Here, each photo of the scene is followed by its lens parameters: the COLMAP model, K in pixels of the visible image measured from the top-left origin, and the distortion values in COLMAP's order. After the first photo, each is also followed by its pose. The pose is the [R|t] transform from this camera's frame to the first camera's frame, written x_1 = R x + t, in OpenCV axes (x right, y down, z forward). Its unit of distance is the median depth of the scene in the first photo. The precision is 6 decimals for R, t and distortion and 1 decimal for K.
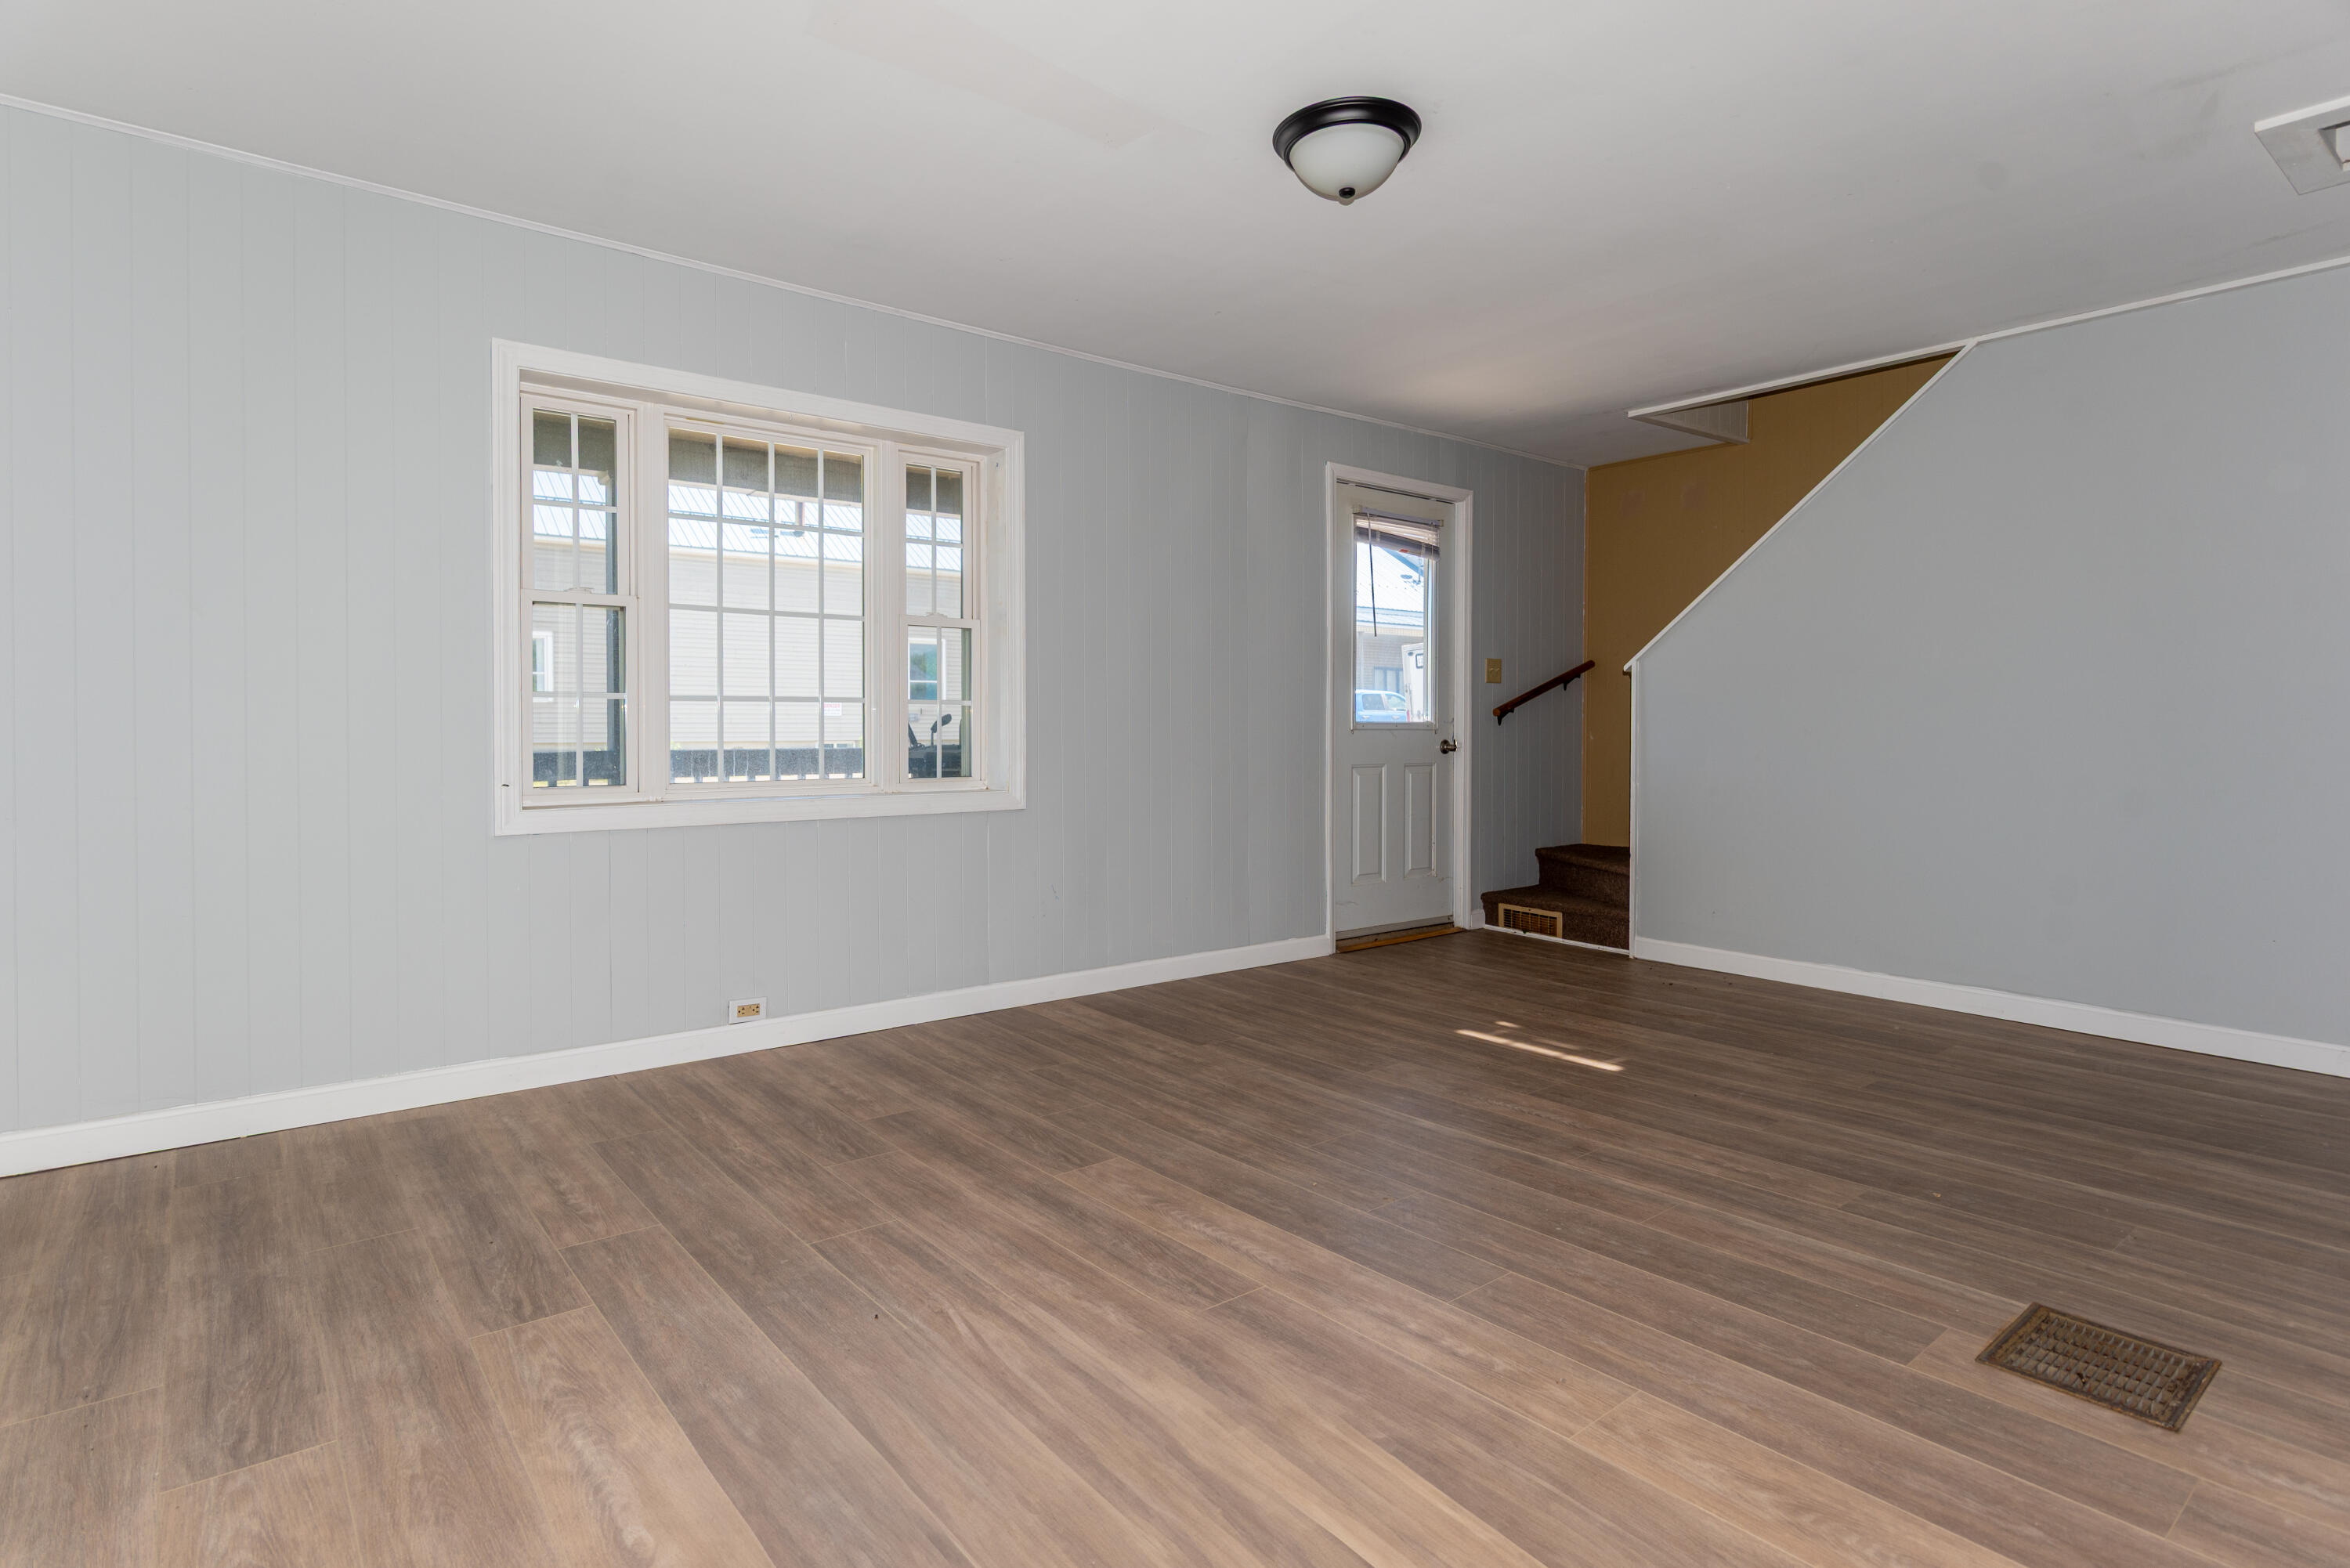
lens RADIAL K [[1201.3, 0, 1182.6], [0, 1201.3, 734.3], [0, 0, 1]] dist [0.000248, -0.000666]
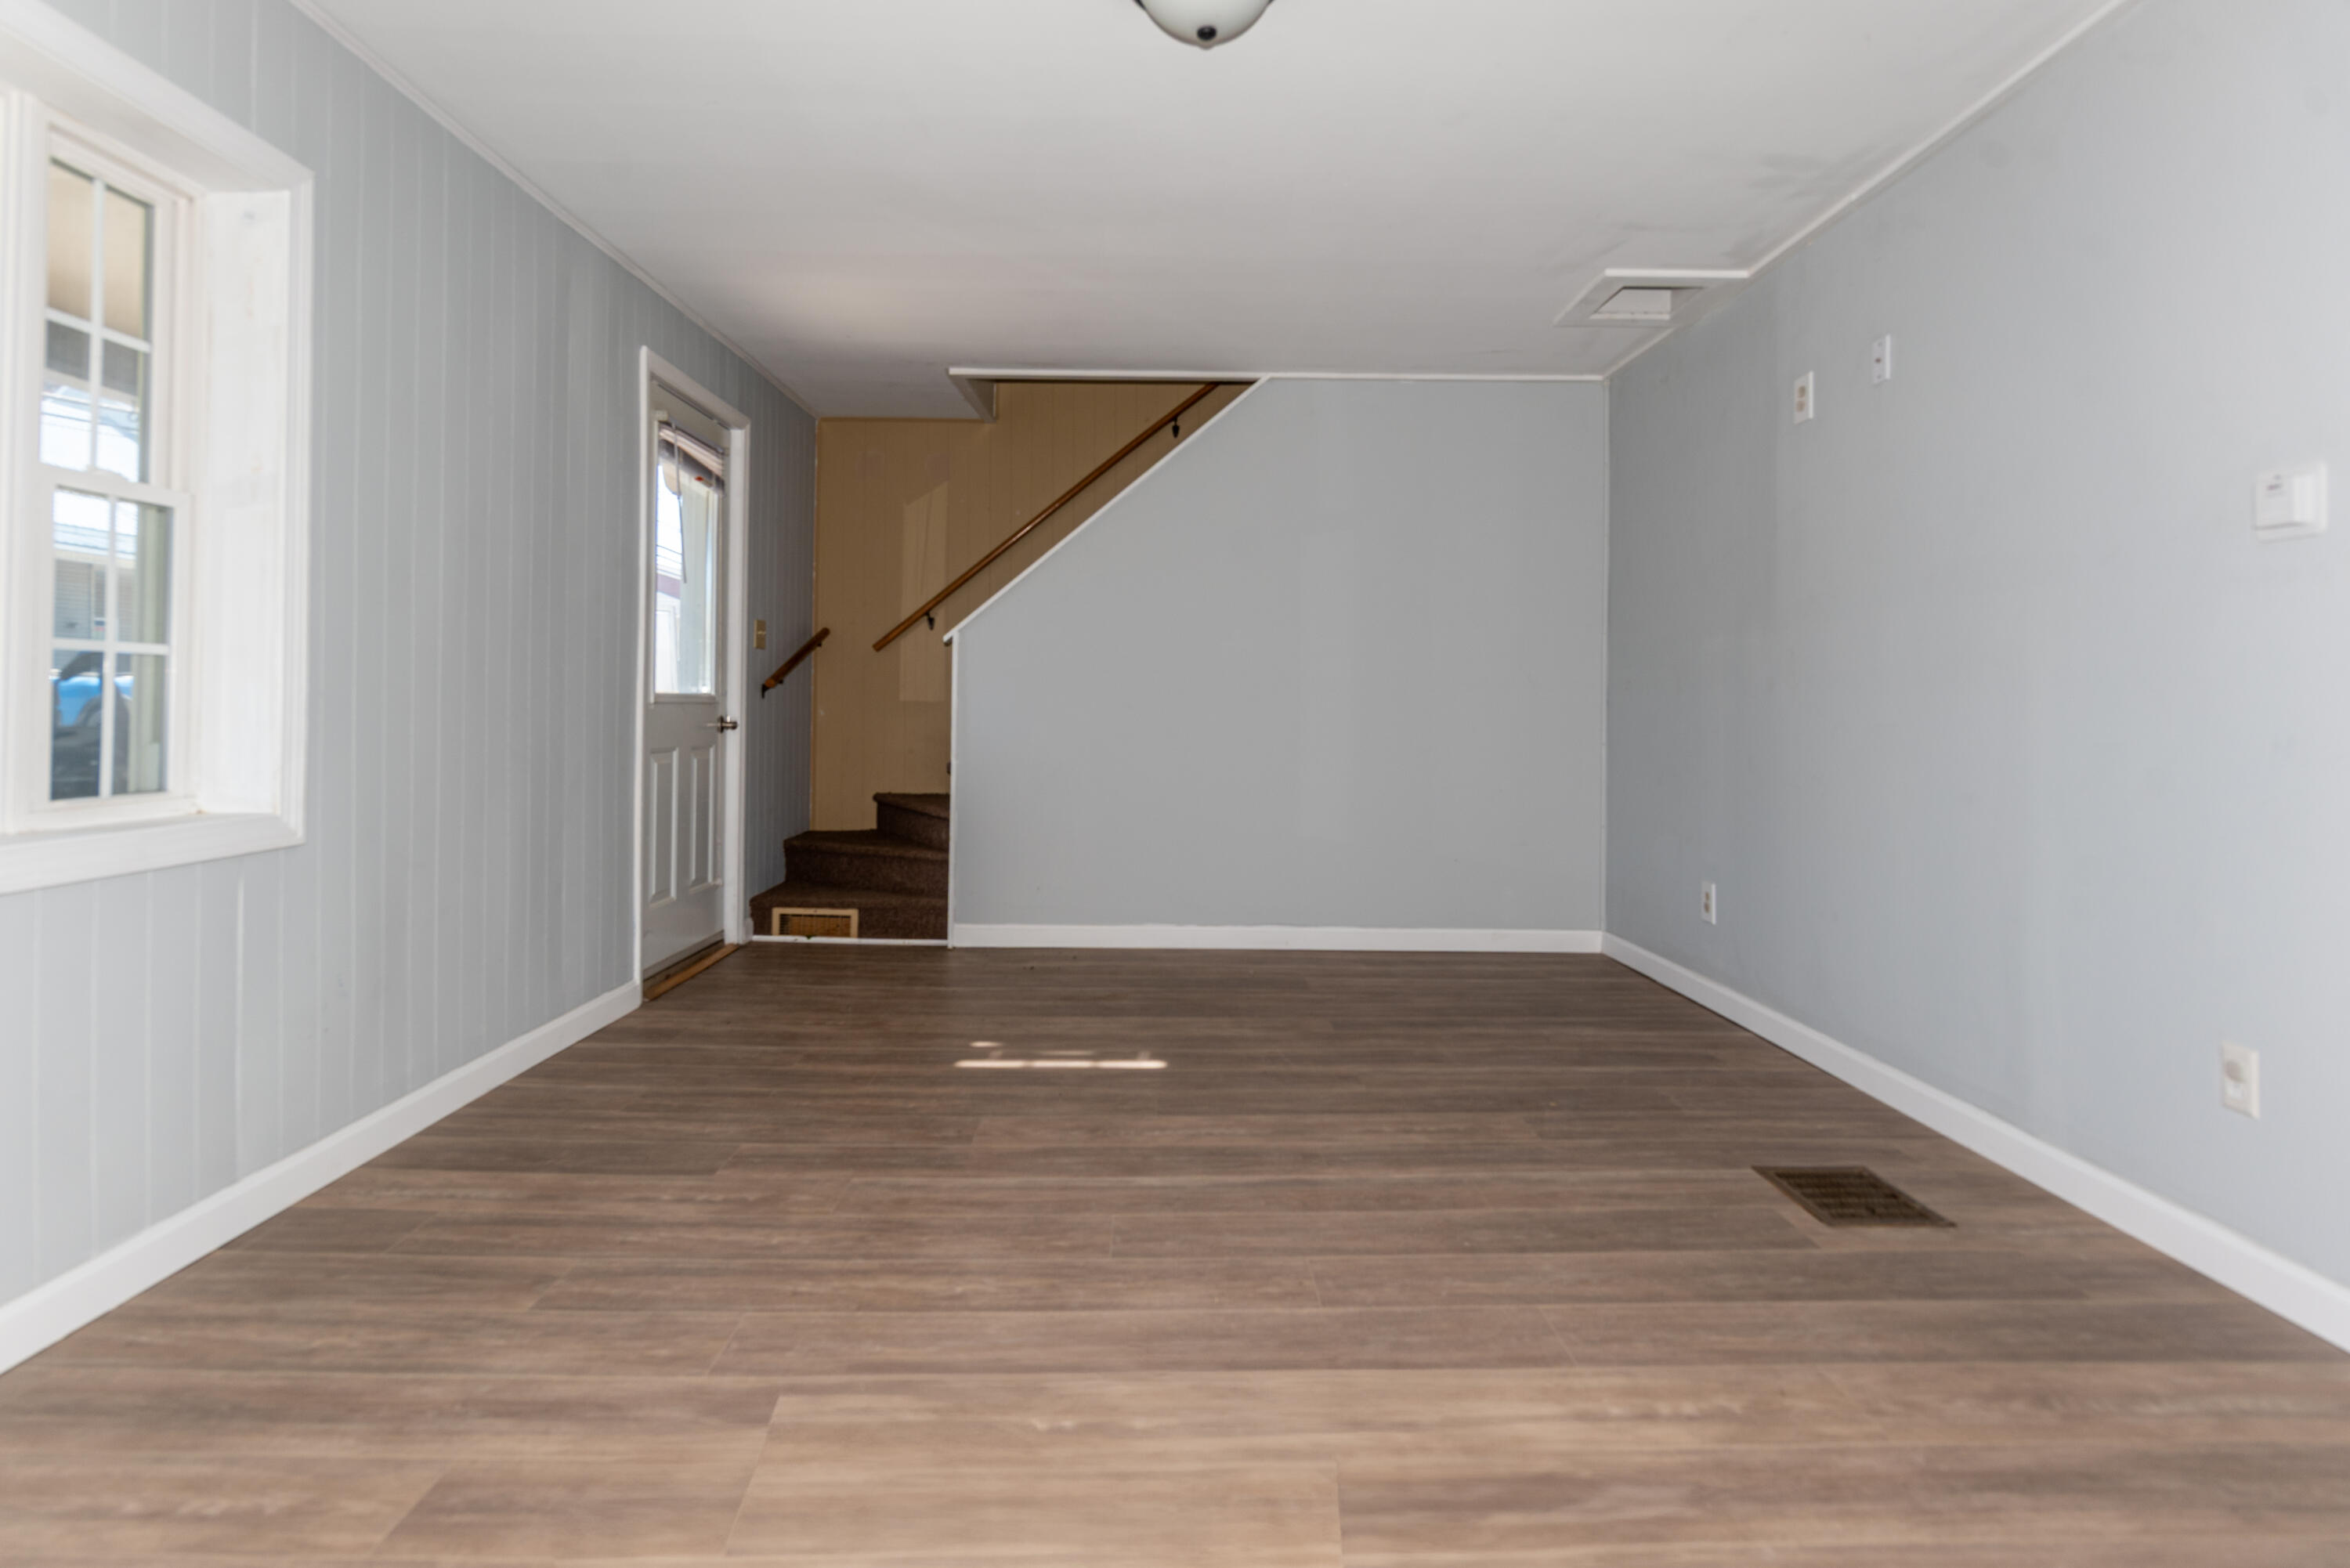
lens RADIAL K [[1203.1, 0, 1213.6], [0, 1203.1, 693.9], [0, 0, 1]] dist [-0.002263, -0.000859]
pose [[0.619197, 0.010127, 0.785170, -0.322709], [-0.000807, 0.999925, -0.012260, -0.001302], [-0.785235, 0.006958, 0.619159, 0.341750]]
